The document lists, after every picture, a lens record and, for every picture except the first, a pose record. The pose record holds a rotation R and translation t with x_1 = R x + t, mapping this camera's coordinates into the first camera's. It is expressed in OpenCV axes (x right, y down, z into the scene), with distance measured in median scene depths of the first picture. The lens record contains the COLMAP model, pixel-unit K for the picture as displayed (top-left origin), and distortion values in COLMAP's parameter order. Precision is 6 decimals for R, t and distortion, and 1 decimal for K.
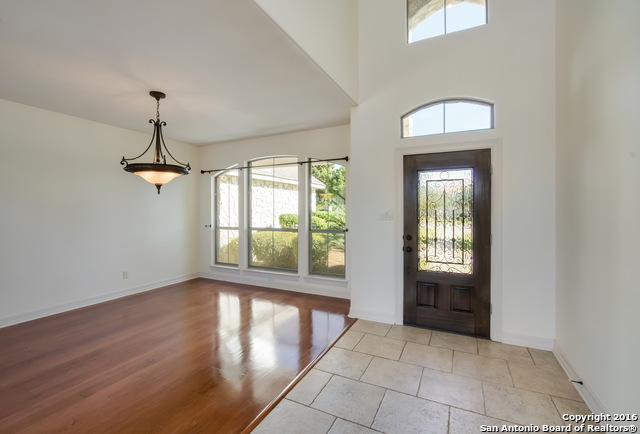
lens RADIAL K [[274.3, 0, 320.0], [0, 274.3, 217.0], [0, 0, 1]] dist [-0.028748, 0.000077]
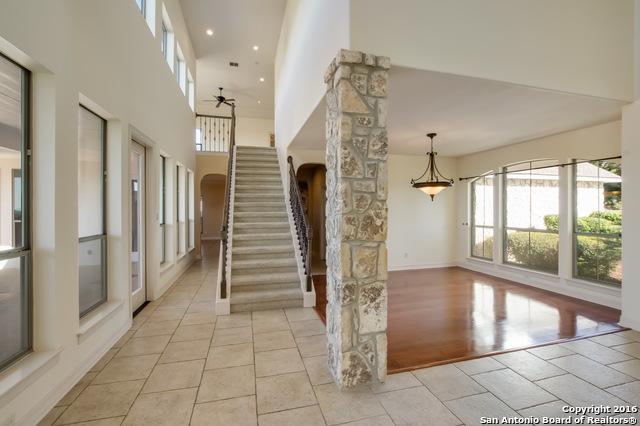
lens RADIAL K [[284.7, 0, 323.5], [0, 284.7, 209.0], [0, 0, 1]] dist [-0.001405, -0.000207]
pose [[0.668747, 0.000525, -0.743490, 0.108443], [-0.014726, 0.999813, -0.012540, -0.008942], [0.743344, 0.019334, 0.668629, -0.313527]]
